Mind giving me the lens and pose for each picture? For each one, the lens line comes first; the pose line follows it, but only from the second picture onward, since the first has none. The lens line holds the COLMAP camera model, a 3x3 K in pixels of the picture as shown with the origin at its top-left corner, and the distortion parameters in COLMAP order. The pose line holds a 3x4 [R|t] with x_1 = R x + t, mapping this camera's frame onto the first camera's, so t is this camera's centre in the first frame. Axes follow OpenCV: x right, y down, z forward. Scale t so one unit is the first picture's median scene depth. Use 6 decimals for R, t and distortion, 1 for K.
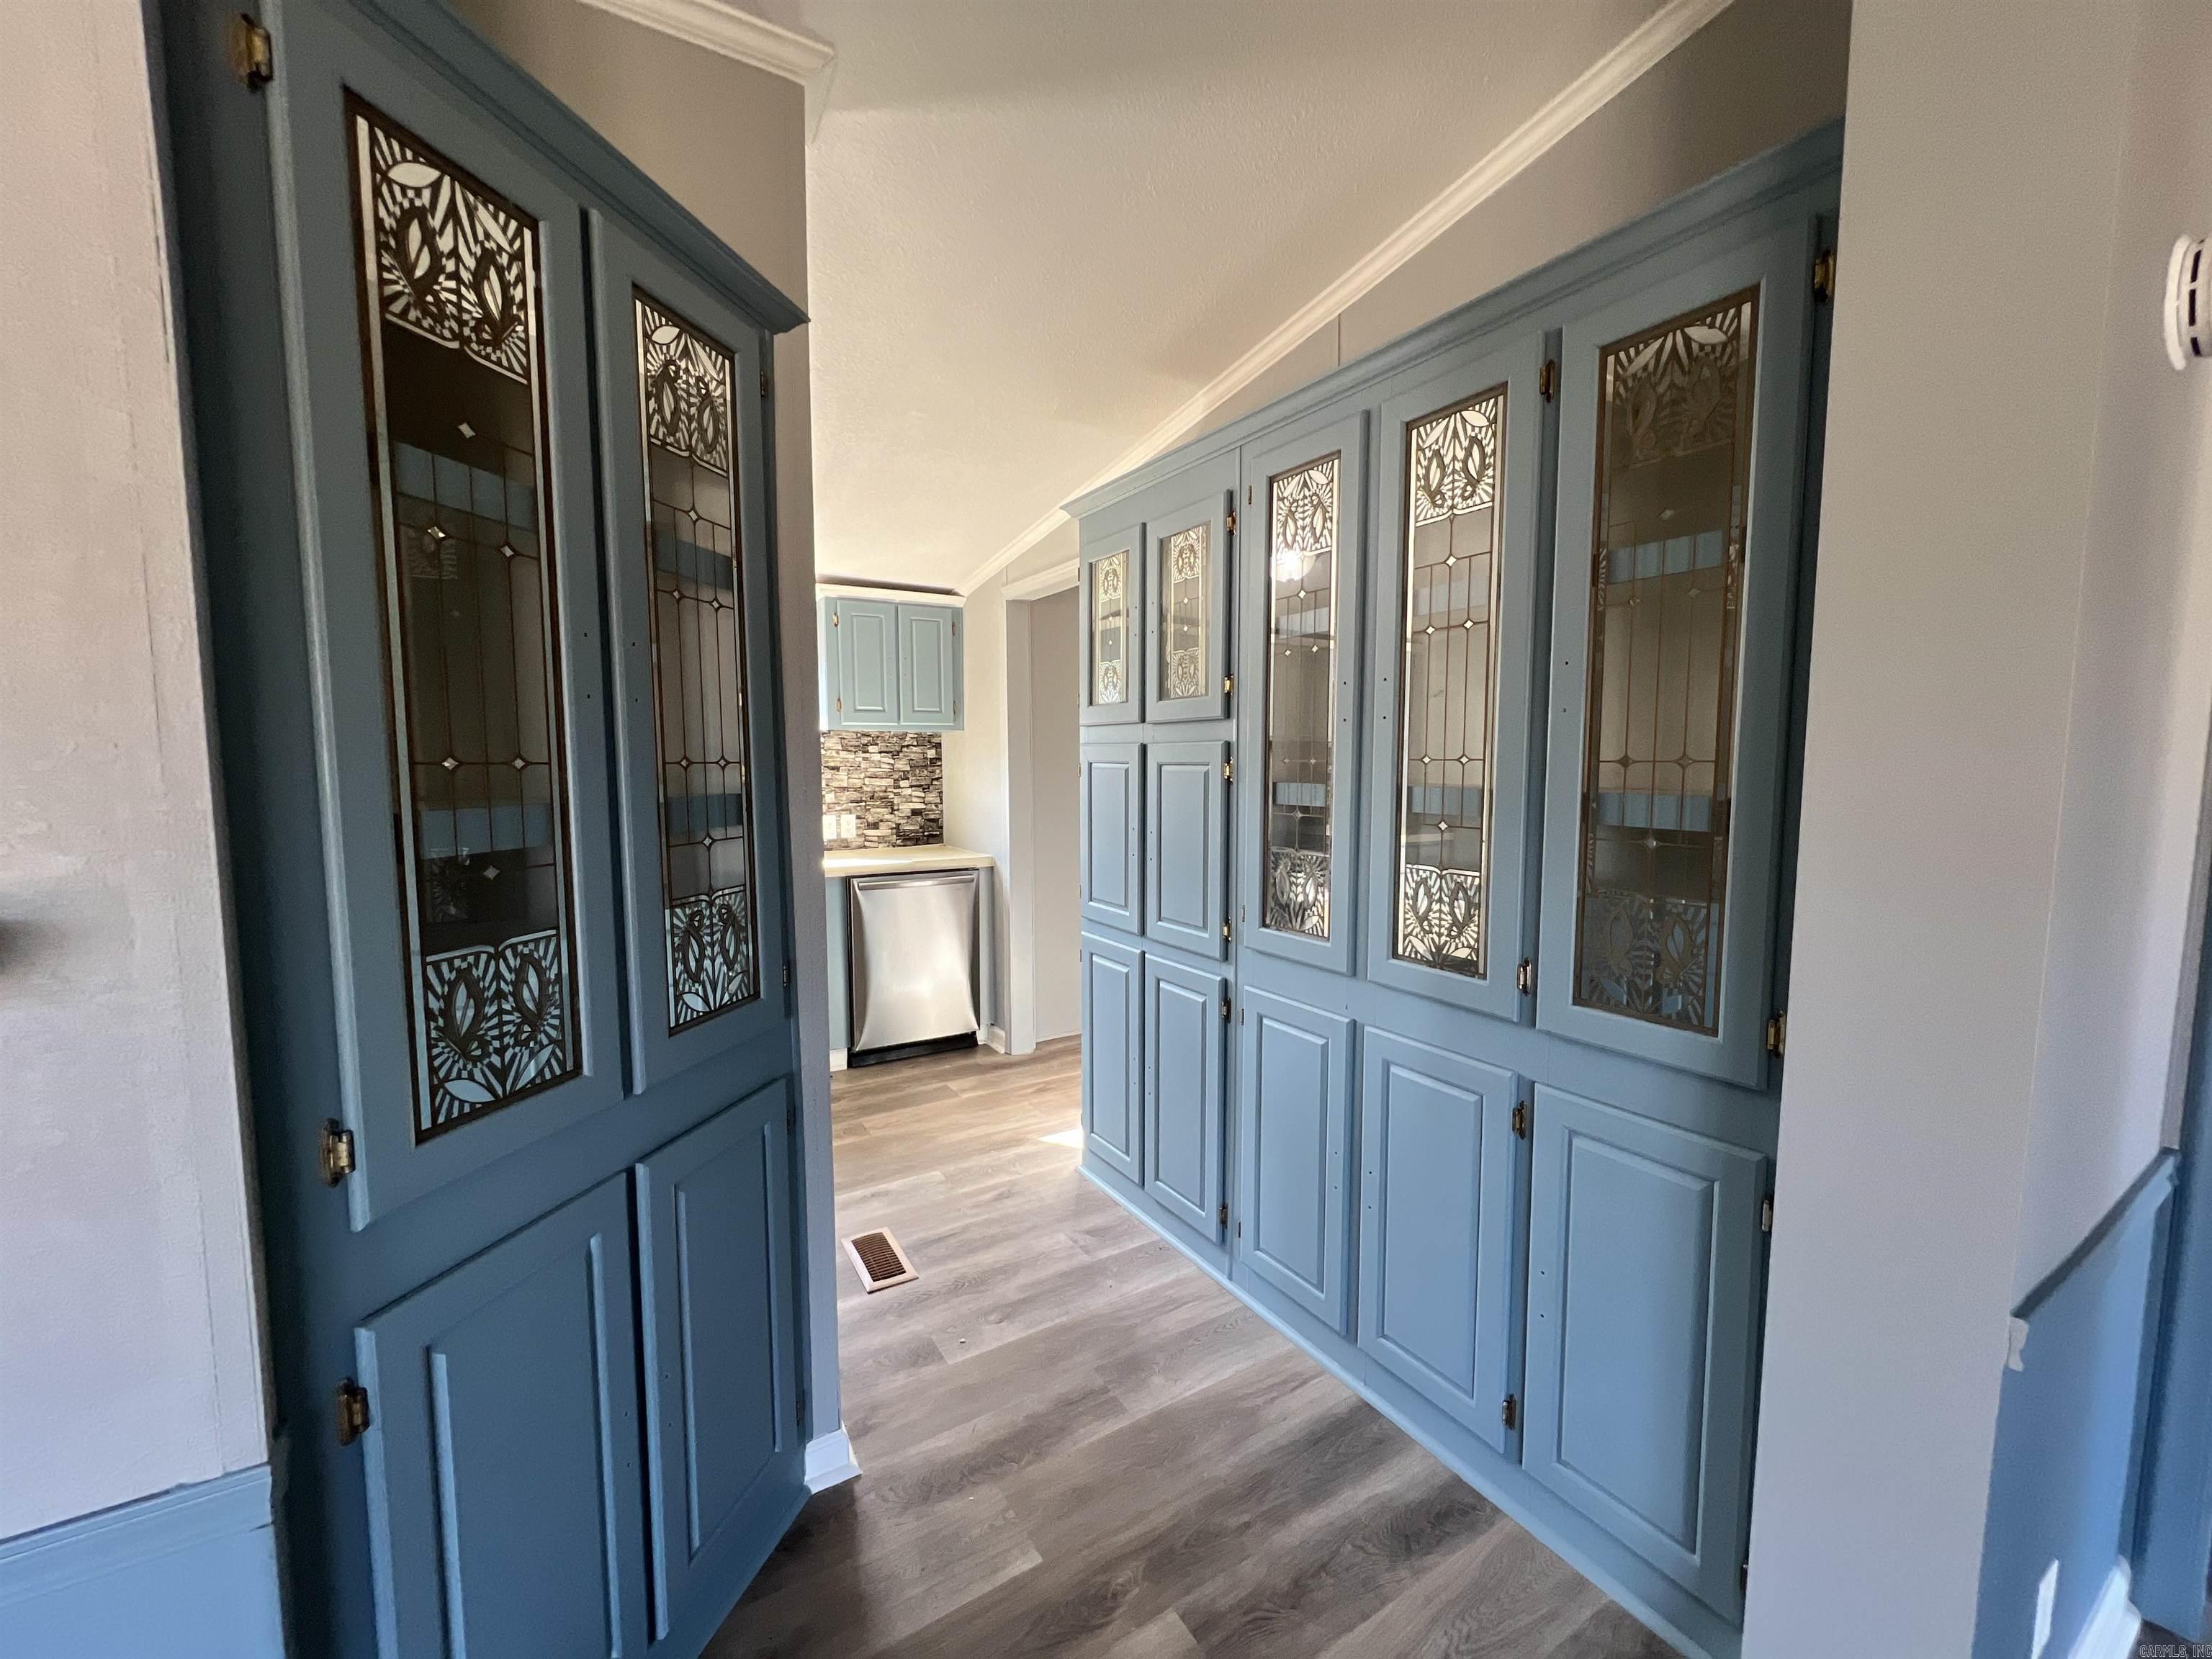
lens RADIAL K [[872.7, 0, 1103.9], [0, 872.7, 835.6], [0, 0, 1]] dist [0.000560, 0.000145]
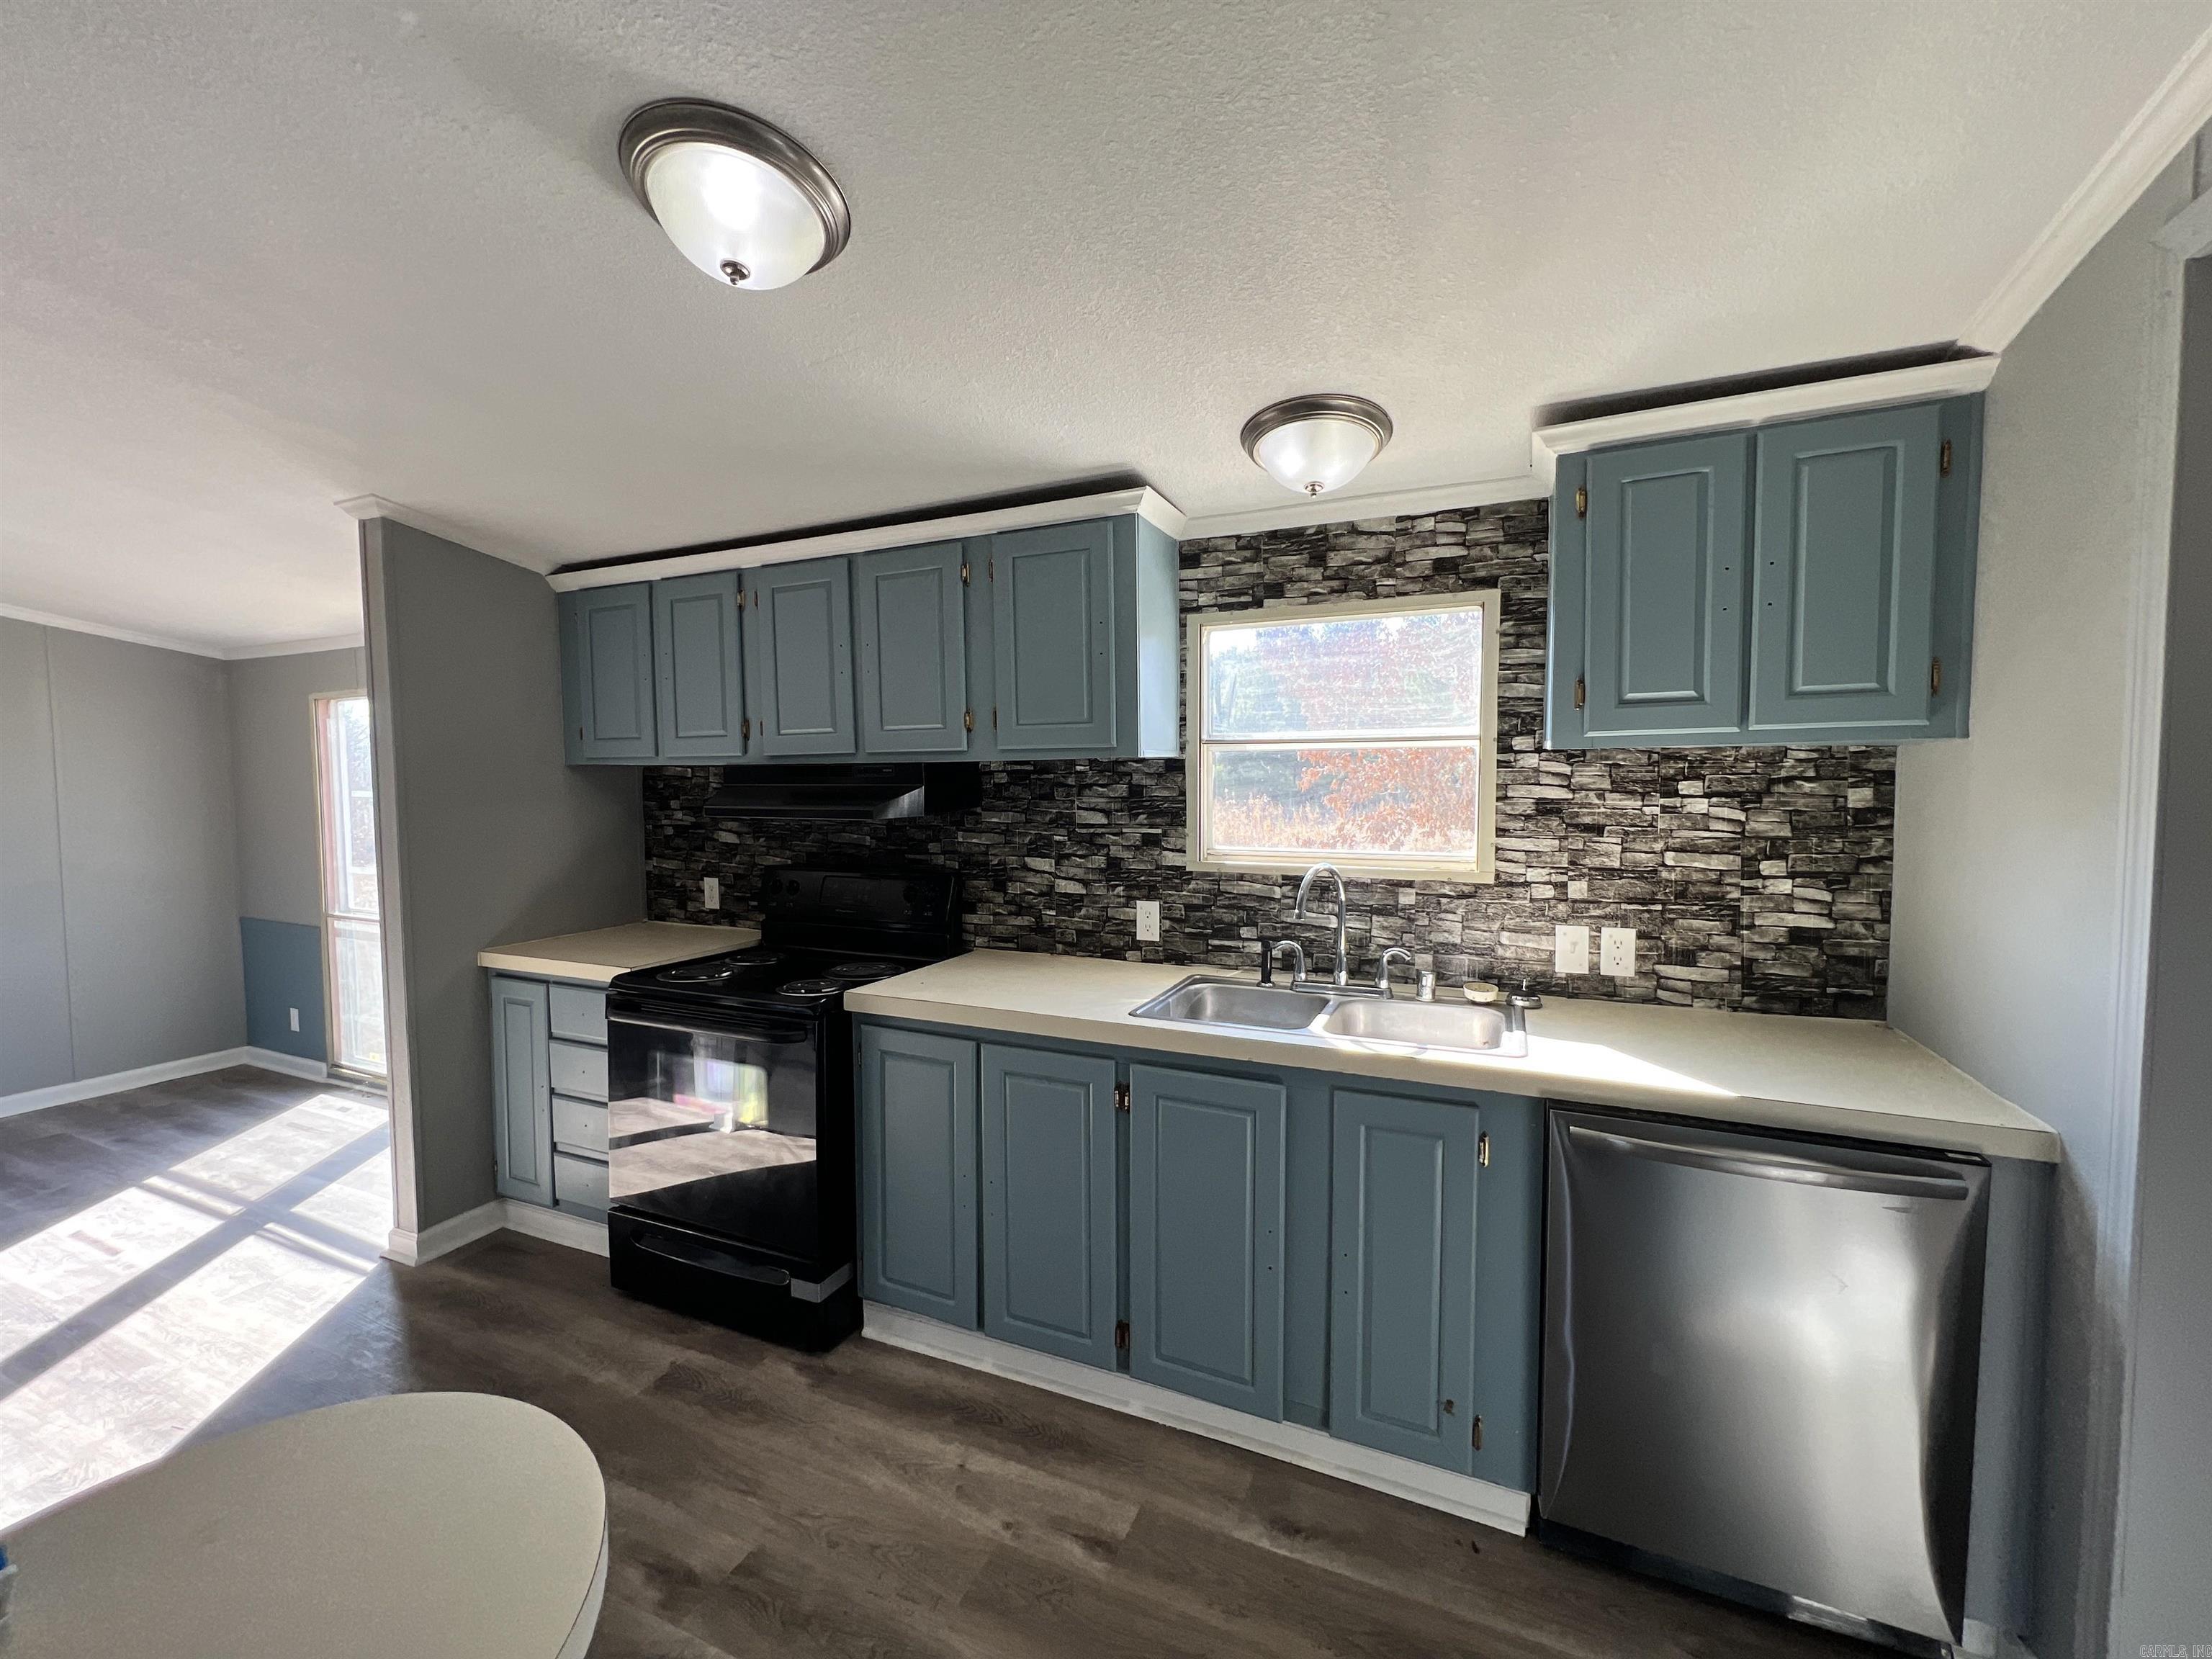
lens RADIAL K [[887.4, 0, 1110.2], [0, 887.4, 831.1], [0, 0, 1]] dist [0.001253, 0.000367]
pose [[0.569213, 0.045689, -0.820920, -0.058682], [-0.064938, 0.997834, 0.010507, -0.062083], [0.819621, 0.047328, 0.570947, 0.495395]]
